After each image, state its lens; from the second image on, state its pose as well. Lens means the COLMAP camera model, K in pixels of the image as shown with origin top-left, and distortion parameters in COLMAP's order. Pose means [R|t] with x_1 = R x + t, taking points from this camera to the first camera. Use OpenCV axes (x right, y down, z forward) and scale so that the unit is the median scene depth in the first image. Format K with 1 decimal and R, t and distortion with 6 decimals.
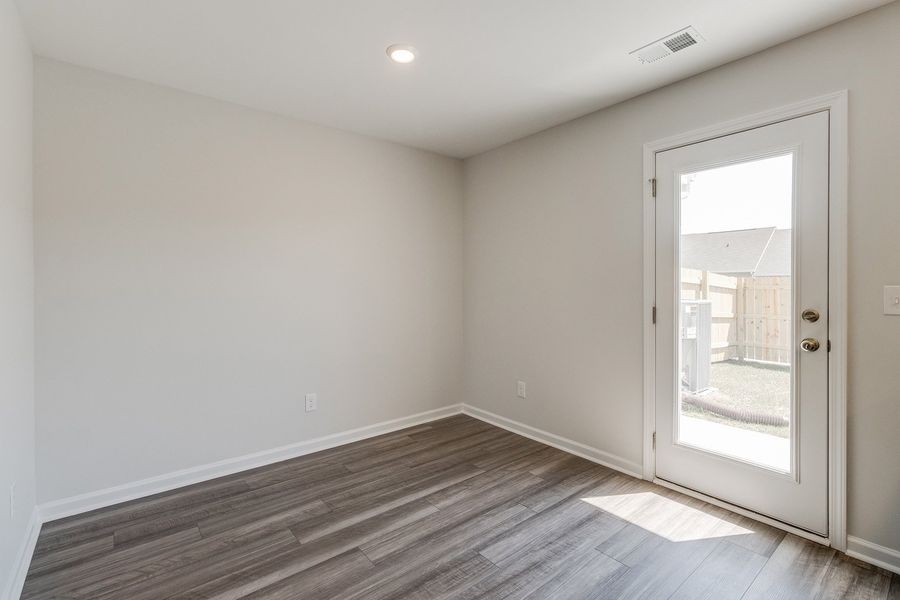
lens RADIAL K [[414.4, 0, 453.5], [0, 414.4, 287.7], [0, 0, 1]] dist [0.002308, 0.000510]
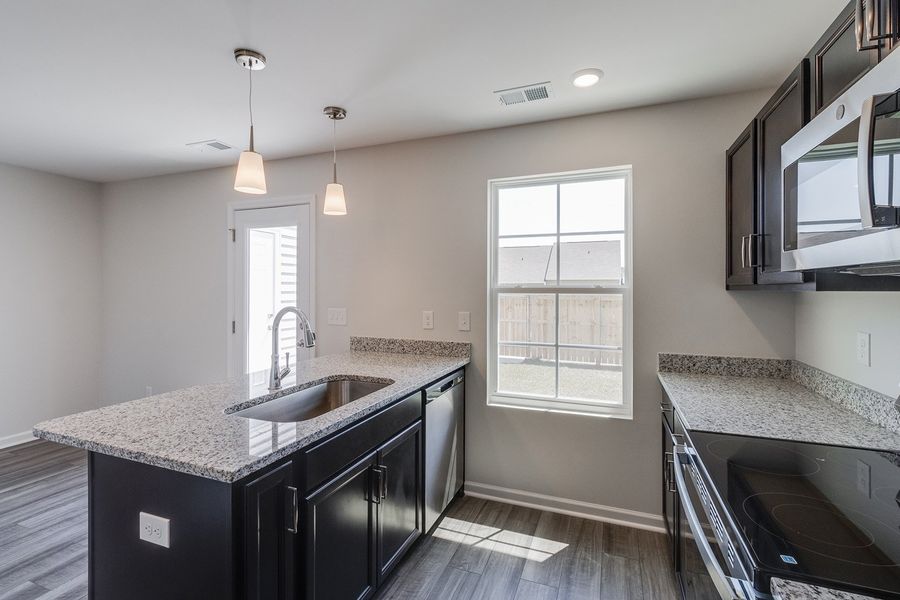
lens RADIAL K [[414.4, 0, 453.5], [0, 414.4, 287.7], [0, 0, 1]] dist [0.002308, 0.000510]
pose [[0.868441, 0.006438, 0.495751, 0.399171], [-0.002539, 0.999960, -0.008539, -0.050704], [-0.495786, 0.006157, 0.868423, -0.524873]]
